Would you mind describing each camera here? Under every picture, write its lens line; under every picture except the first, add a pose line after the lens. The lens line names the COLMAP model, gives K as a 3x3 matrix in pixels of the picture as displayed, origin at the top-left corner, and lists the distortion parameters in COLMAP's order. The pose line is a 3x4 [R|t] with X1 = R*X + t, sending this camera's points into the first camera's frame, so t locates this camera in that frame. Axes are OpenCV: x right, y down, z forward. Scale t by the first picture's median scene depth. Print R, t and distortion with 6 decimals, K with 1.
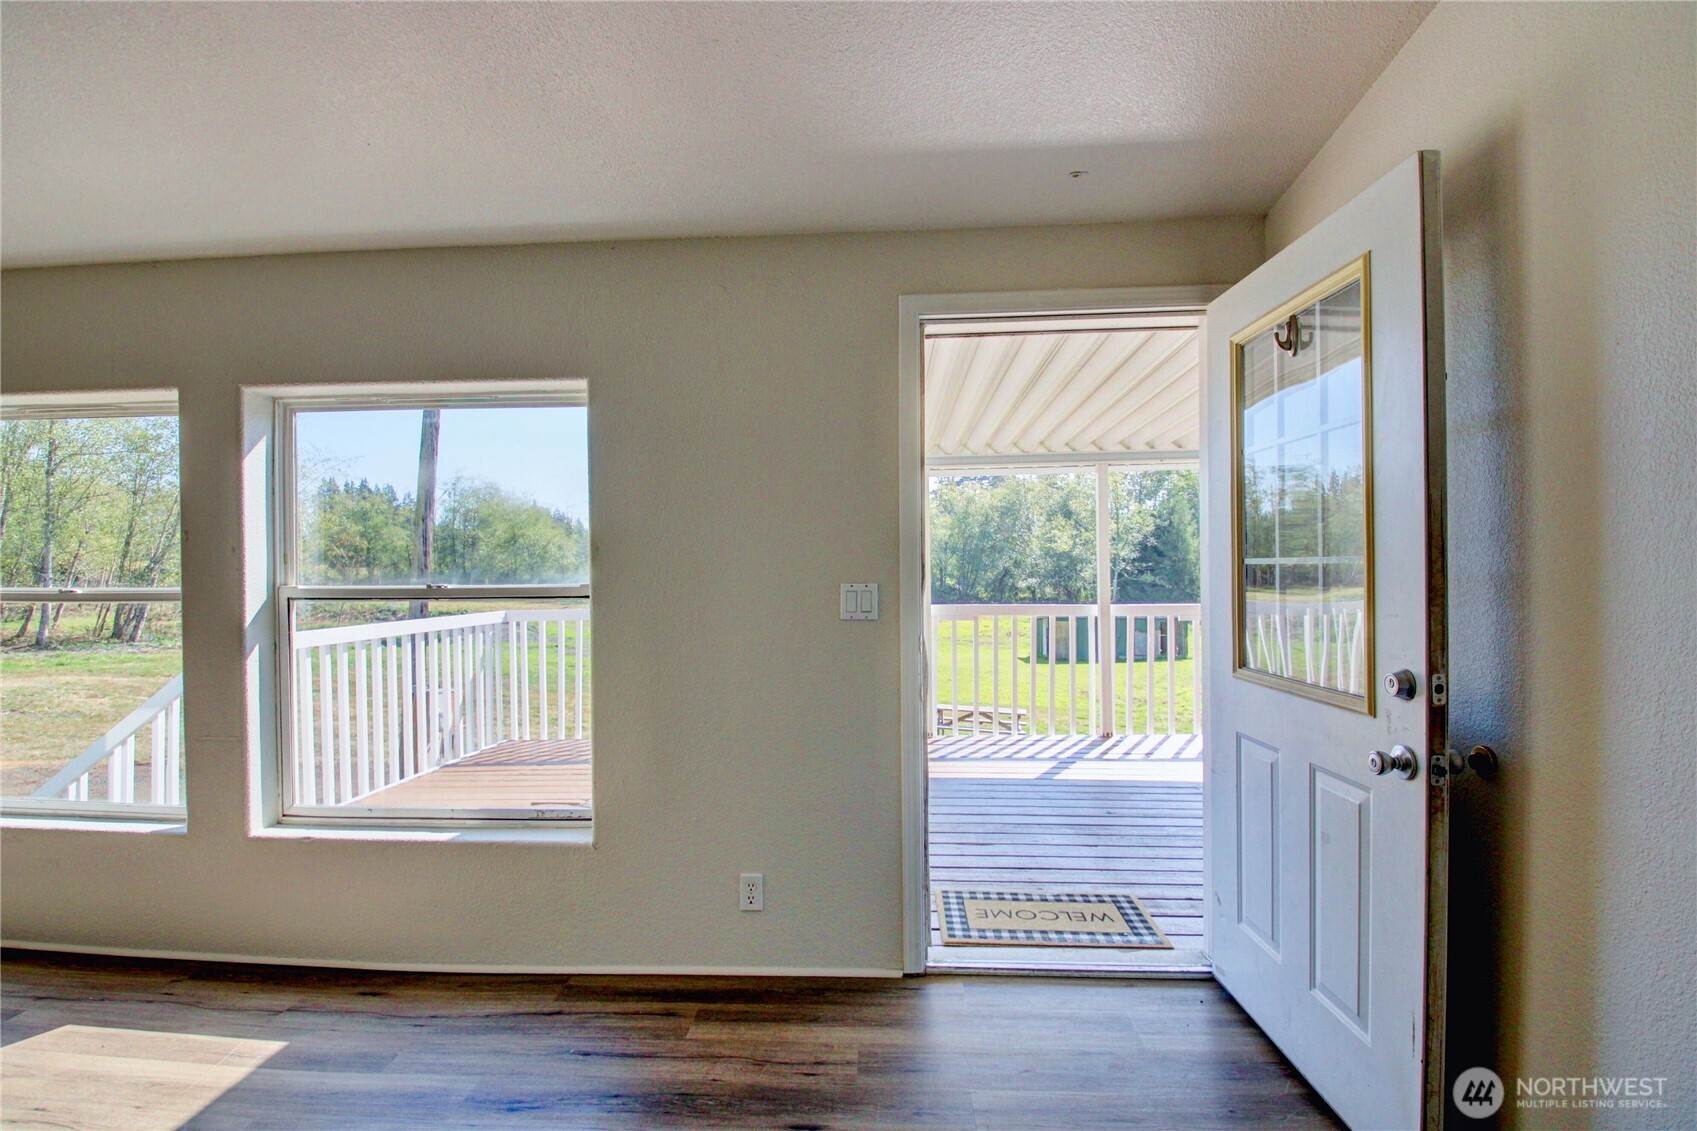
lens RADIAL K [[789.7, 0, 832.5], [0, 789.7, 571.9], [0, 0, 1]] dist [0.001511, -0.014321]
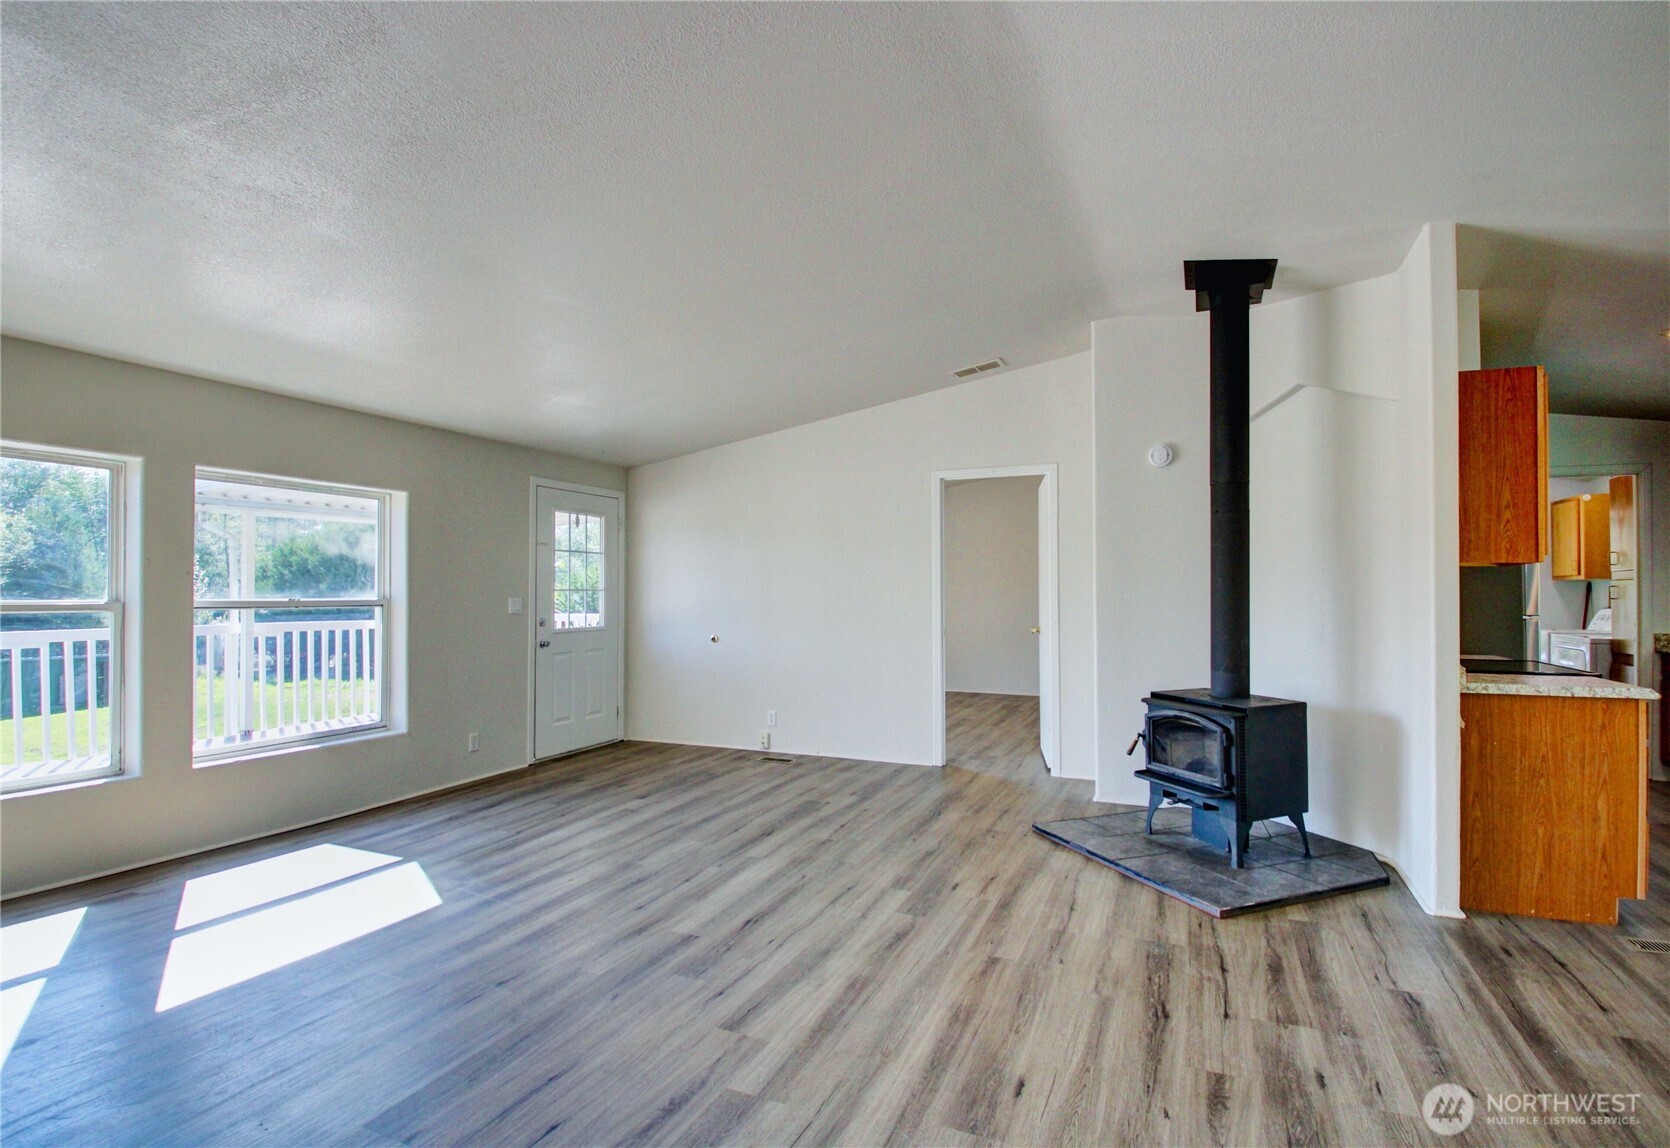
lens RADIAL K [[799.0, 0, 861.9], [0, 799.0, 587.8], [0, 0, 1]] dist [-0.010271, -0.008731]
pose [[0.328461, 0.016538, 0.944373, -1.762855], [0.002516, 0.999828, -0.018384, 0.032088], [-0.944514, 0.008415, 0.328363, -0.680936]]
